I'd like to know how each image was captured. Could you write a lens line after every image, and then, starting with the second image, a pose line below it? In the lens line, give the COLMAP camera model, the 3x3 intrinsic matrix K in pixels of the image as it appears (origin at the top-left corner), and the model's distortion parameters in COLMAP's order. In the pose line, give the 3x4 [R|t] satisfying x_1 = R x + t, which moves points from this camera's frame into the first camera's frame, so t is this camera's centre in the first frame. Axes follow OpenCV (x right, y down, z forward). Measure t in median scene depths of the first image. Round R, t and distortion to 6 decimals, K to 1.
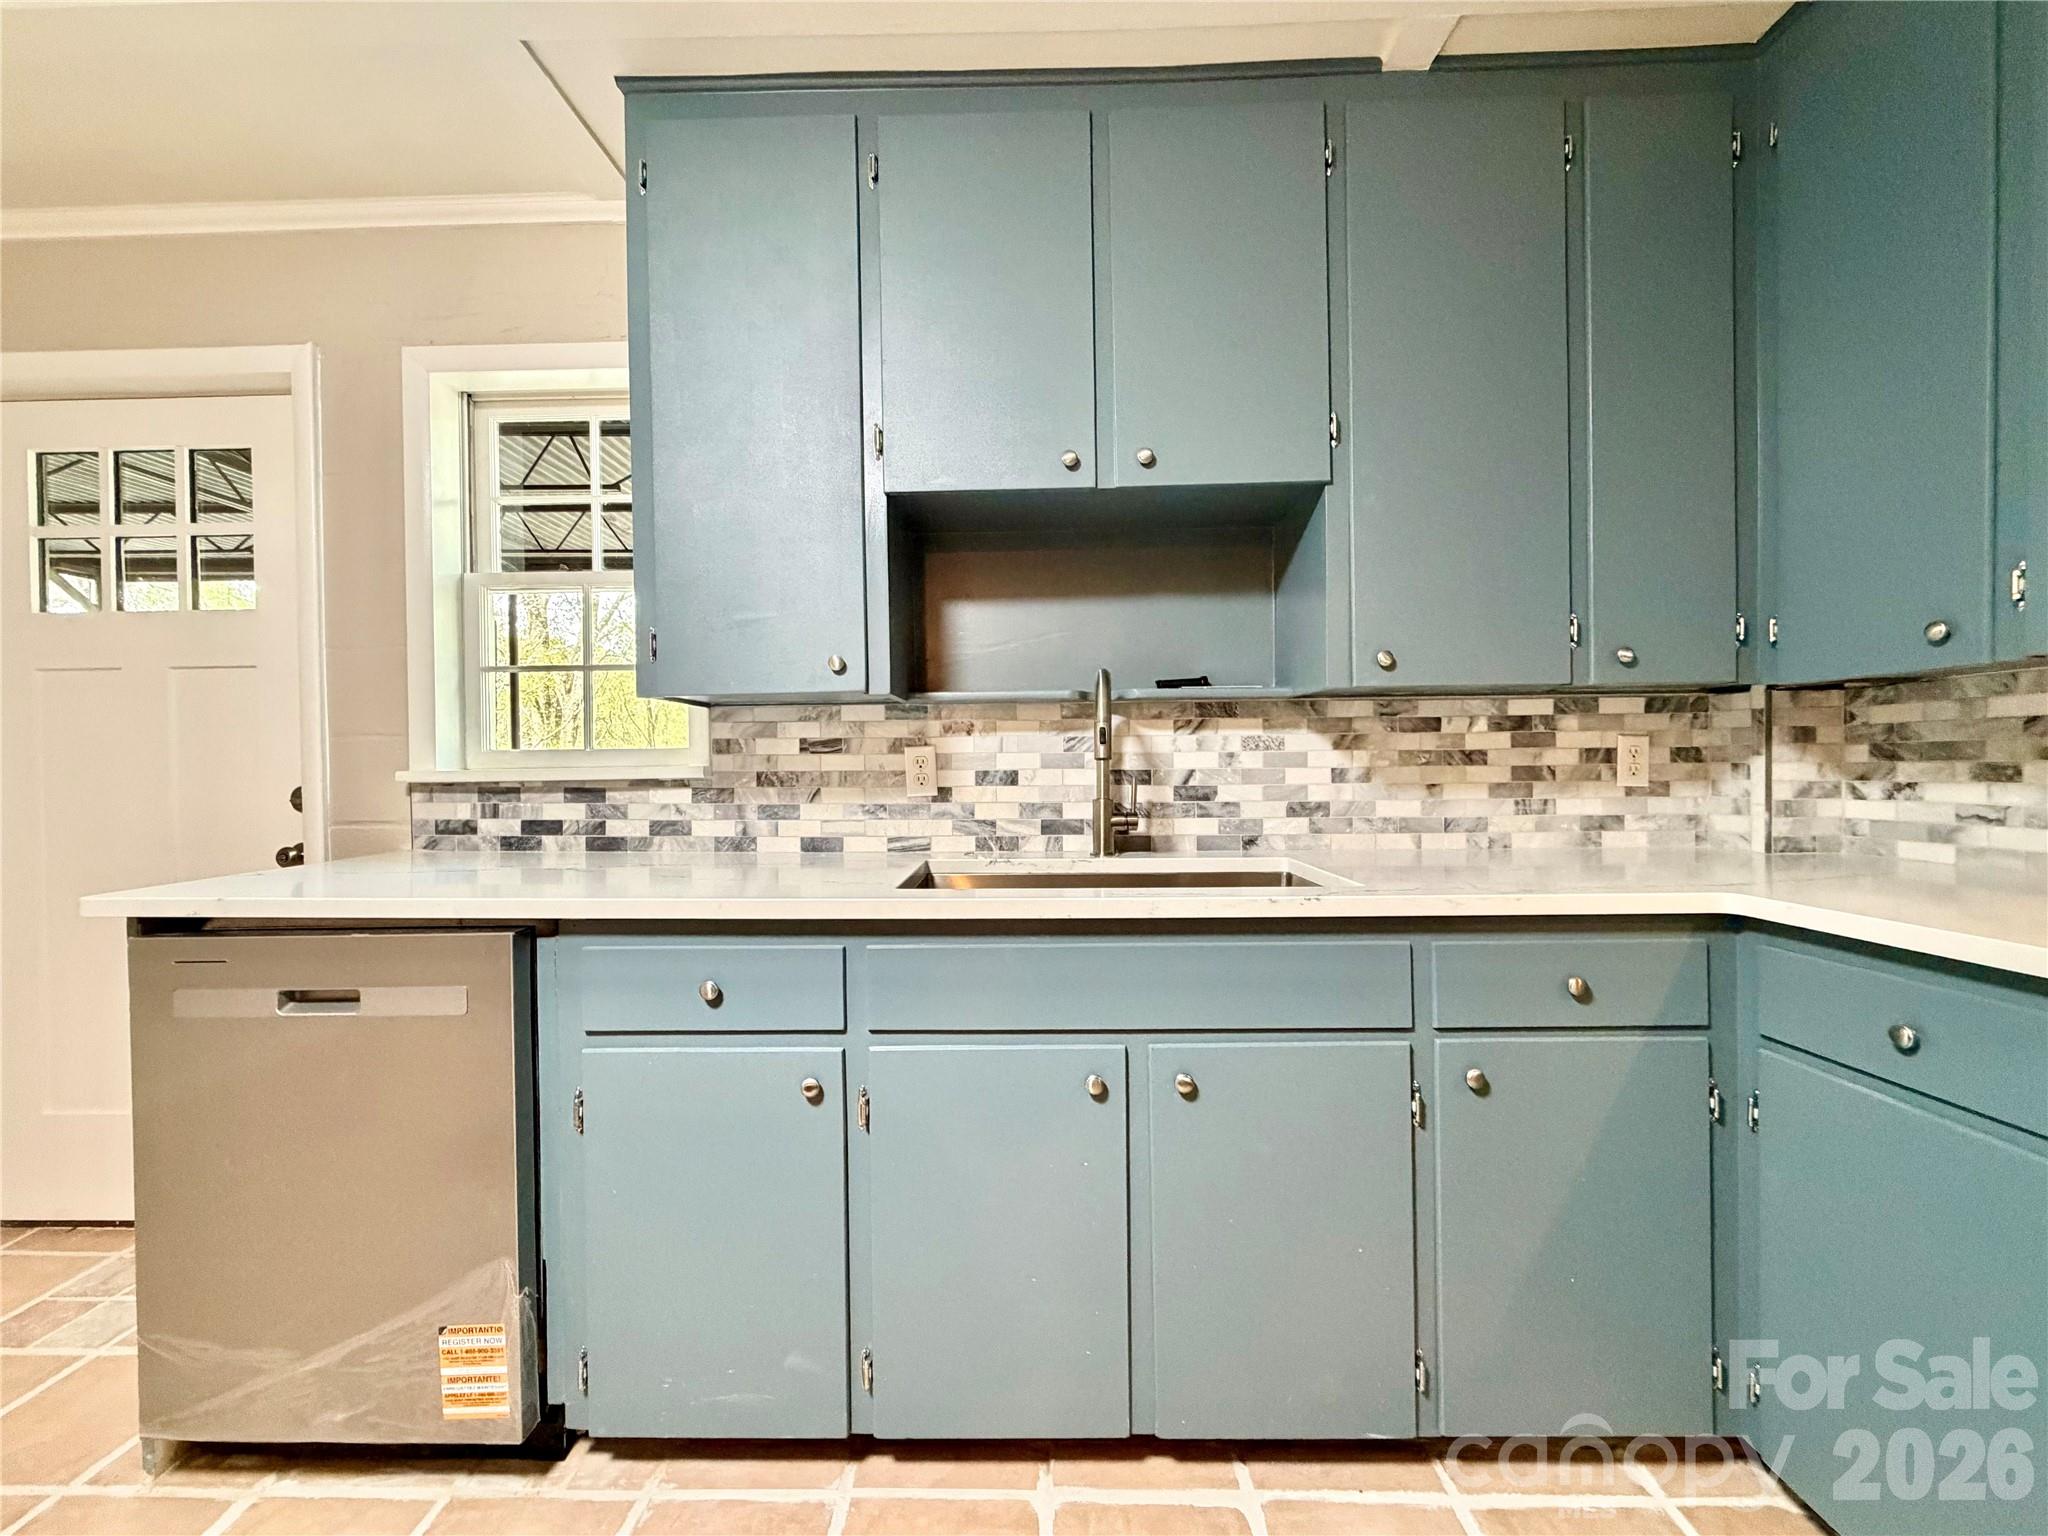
lens RADIAL K [[816.4, 0, 1017.0], [0, 816.4, 765.1], [0, 0, 1]] dist [0.001212, -0.000147]
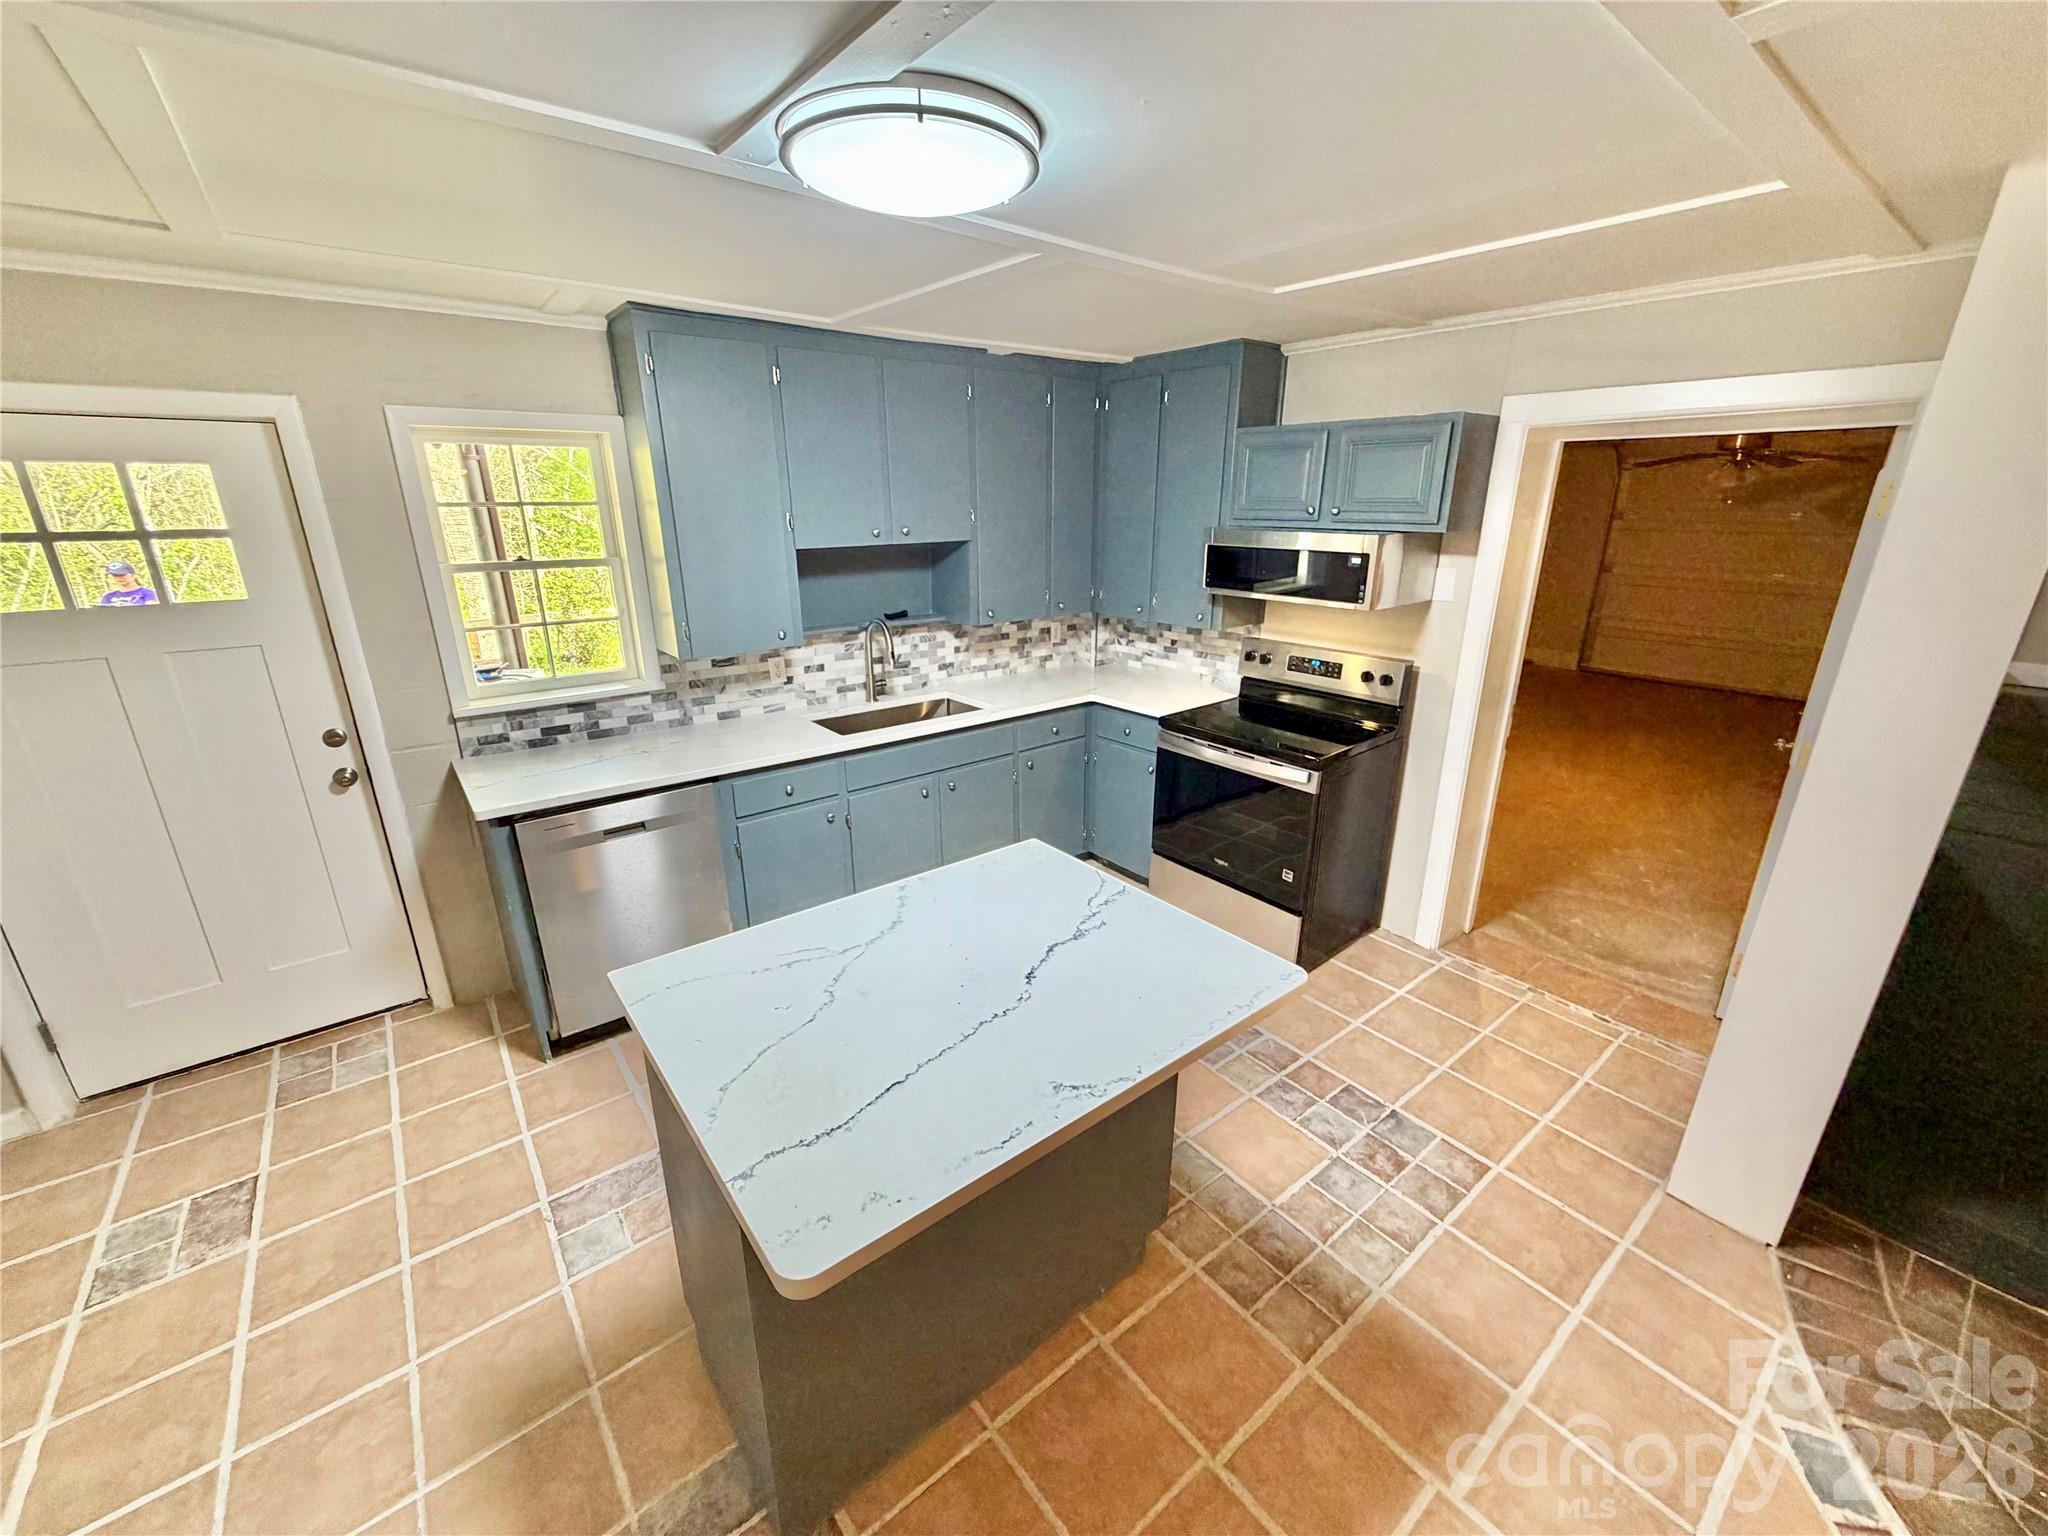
lens RADIAL K [[816.4, 0, 1013.8], [0, 816.4, 764.5], [0, 0, 1]] dist [0.001212, -0.000147]
pose [[0.773978, -0.188557, 0.604486, -0.894668], [-0.000281, 0.954533, 0.298106, -0.353936], [-0.633212, -0.230897, 0.738735, -0.817785]]
